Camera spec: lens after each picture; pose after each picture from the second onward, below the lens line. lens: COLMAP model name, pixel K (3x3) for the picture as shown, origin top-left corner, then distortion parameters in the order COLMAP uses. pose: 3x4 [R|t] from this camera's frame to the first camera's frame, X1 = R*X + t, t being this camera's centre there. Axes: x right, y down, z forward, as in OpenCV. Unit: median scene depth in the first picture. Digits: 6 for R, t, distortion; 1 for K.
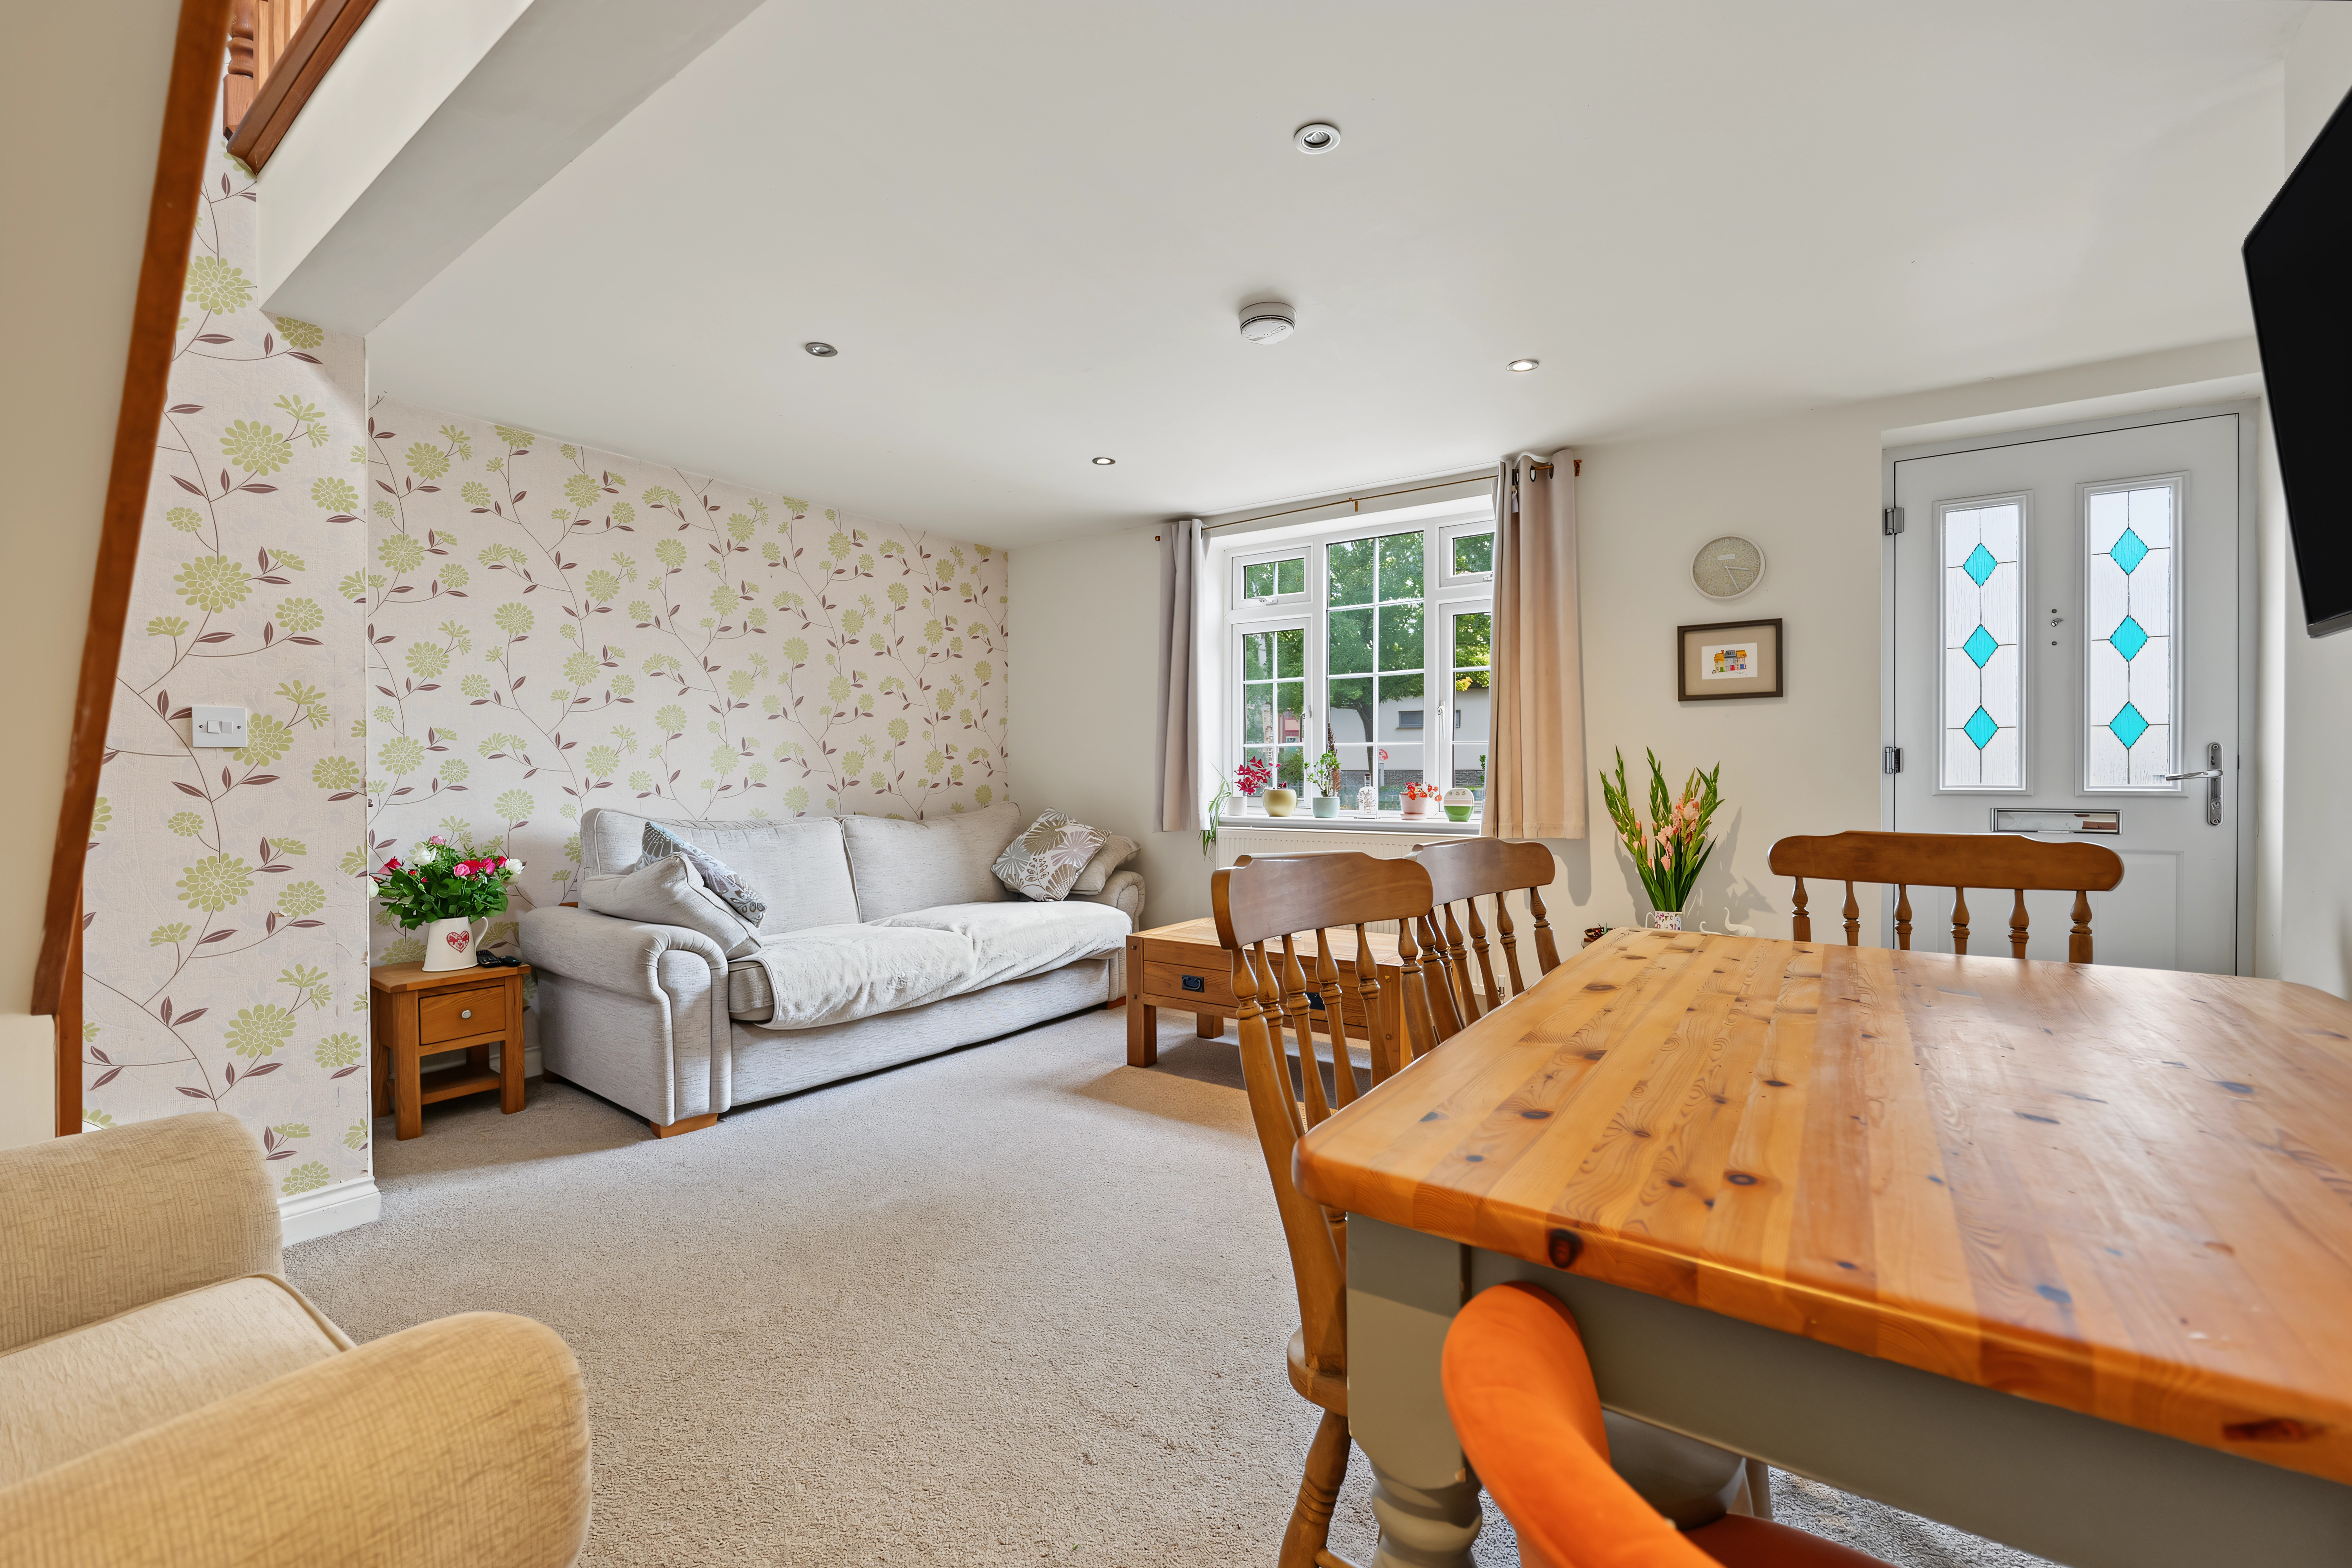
lens RADIAL K [[963.6, 0, 1180.1], [0, 963.6, 779.0], [0, 0, 1]] dist [-0.024505, 0.000117]
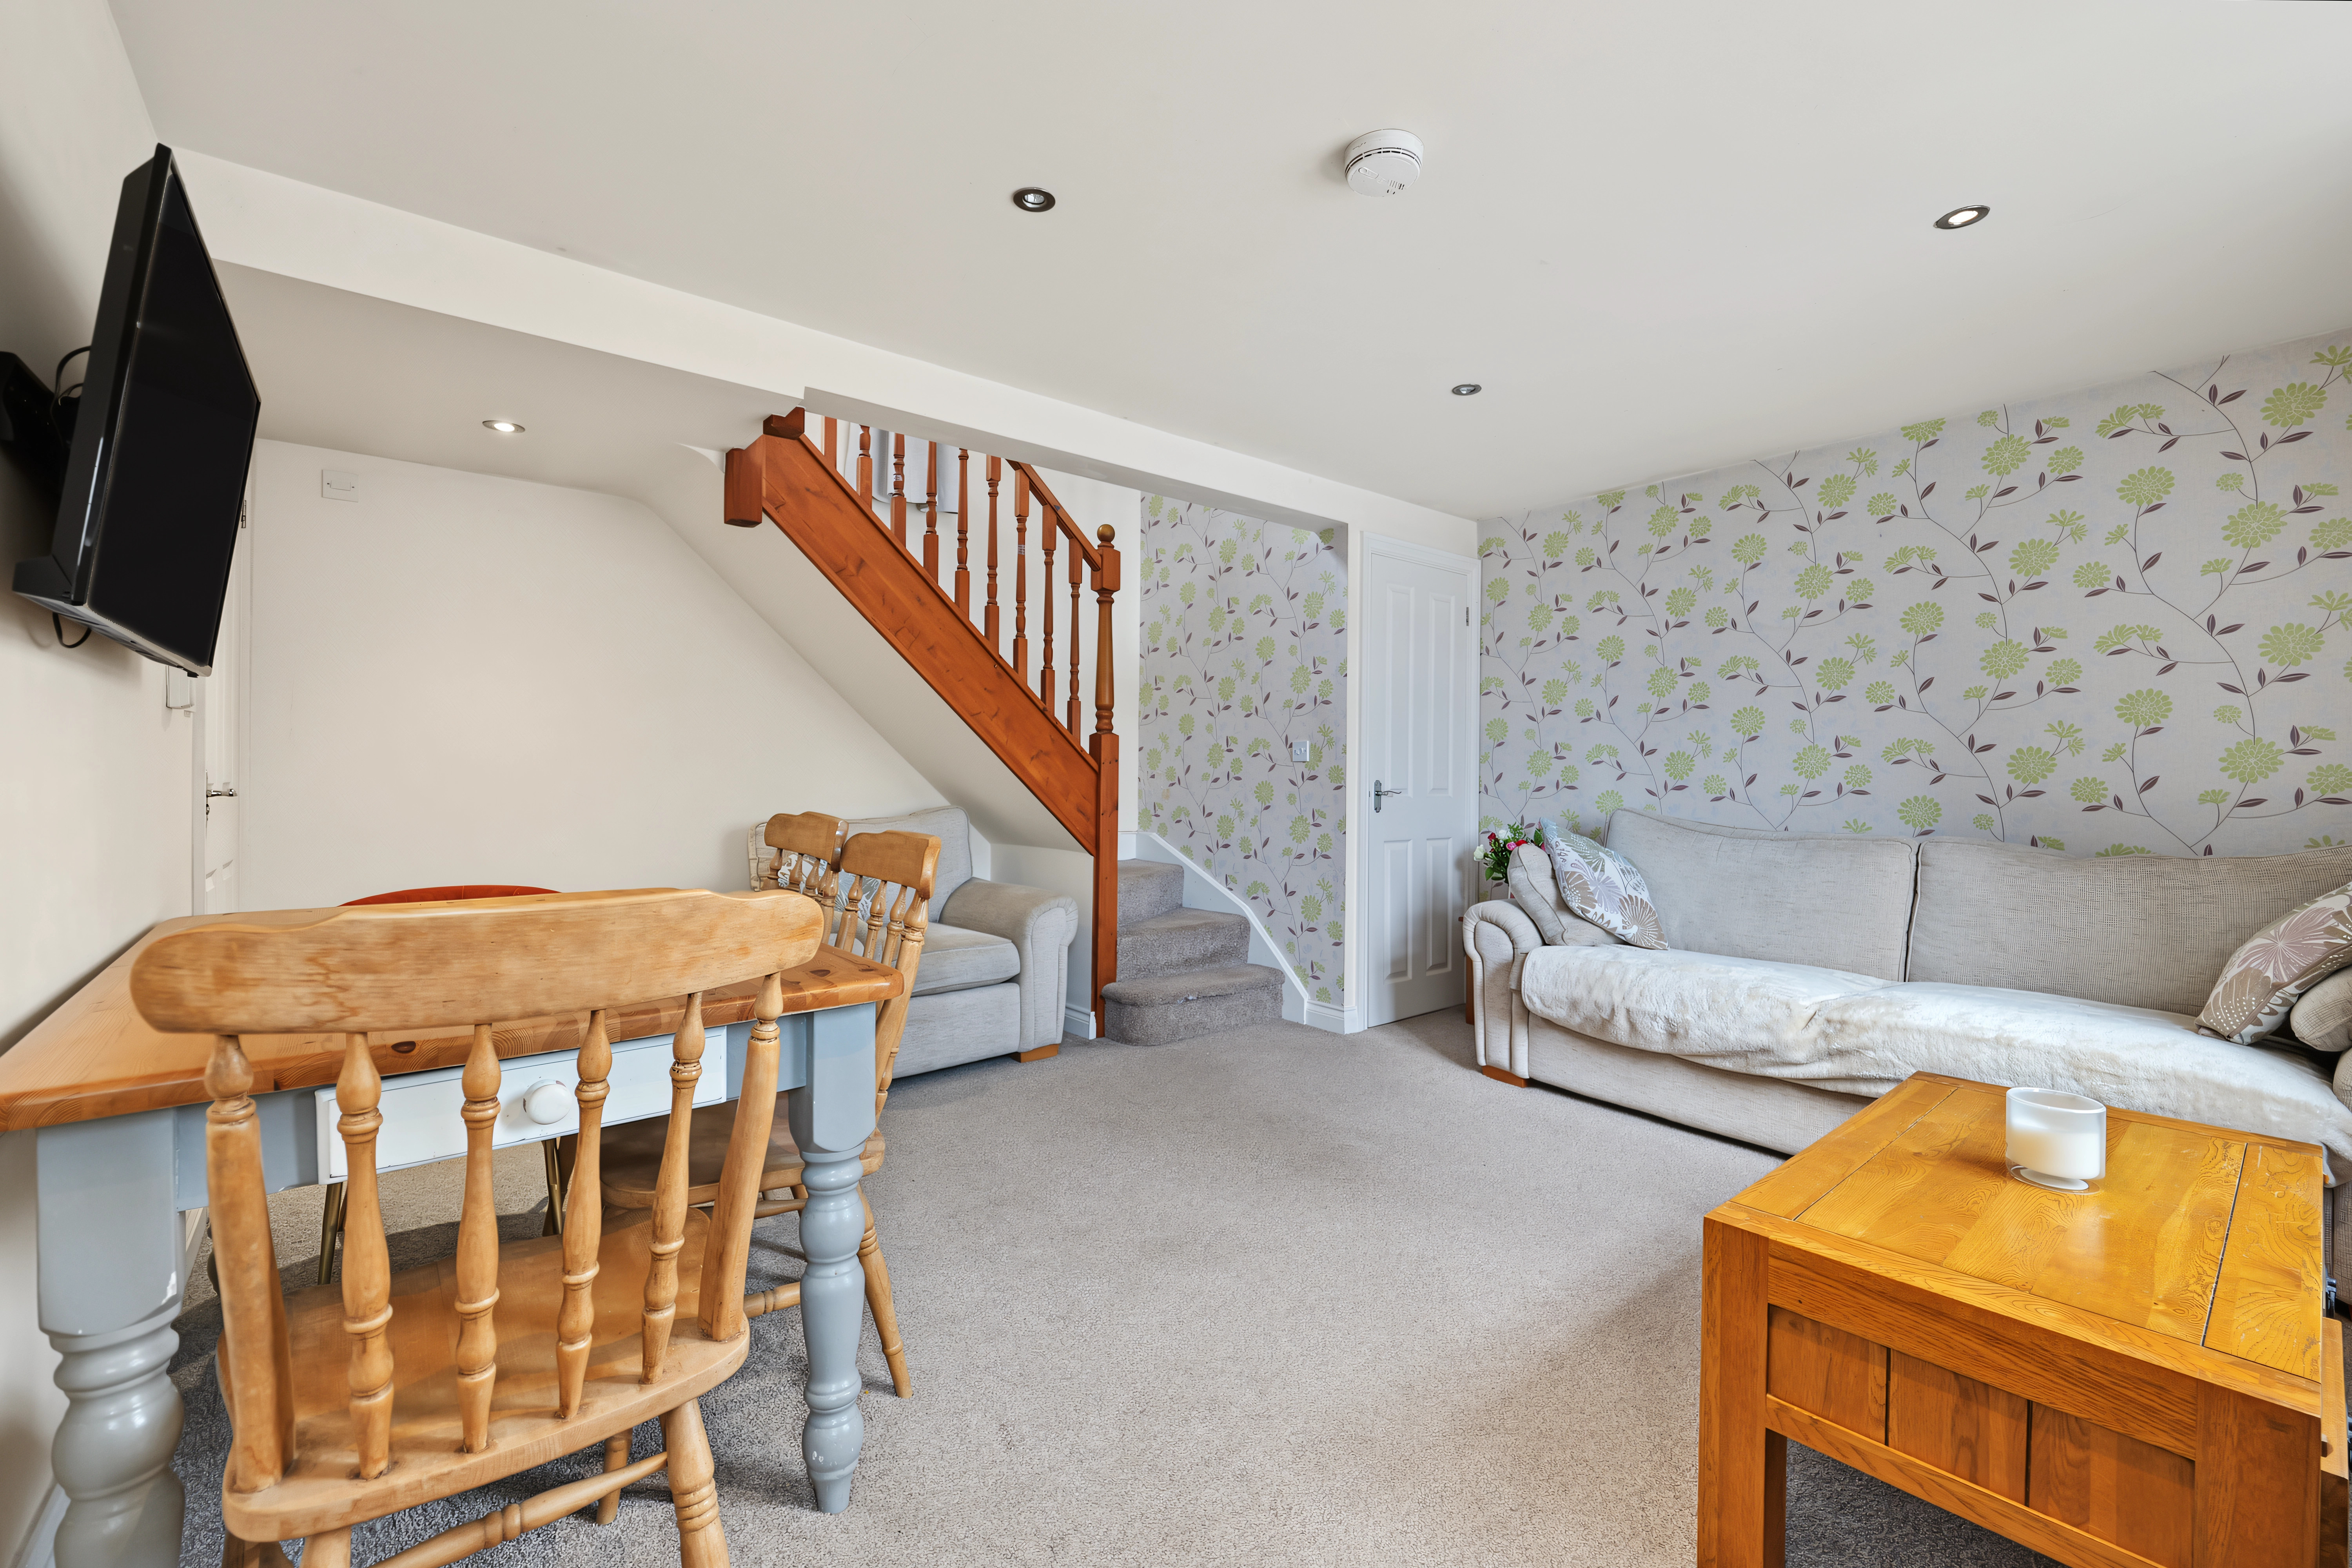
lens RADIAL K [[963.6, 0, 1180.1], [0, 963.6, 779.0], [0, 0, 1]] dist [-0.024505, 0.000117]
pose [[-0.267331, 0.001751, -0.963603, 0.562252], [-0.013212, 0.999898, 0.005483, -0.002032], [0.963514, 0.014197, -0.267281, 0.716413]]
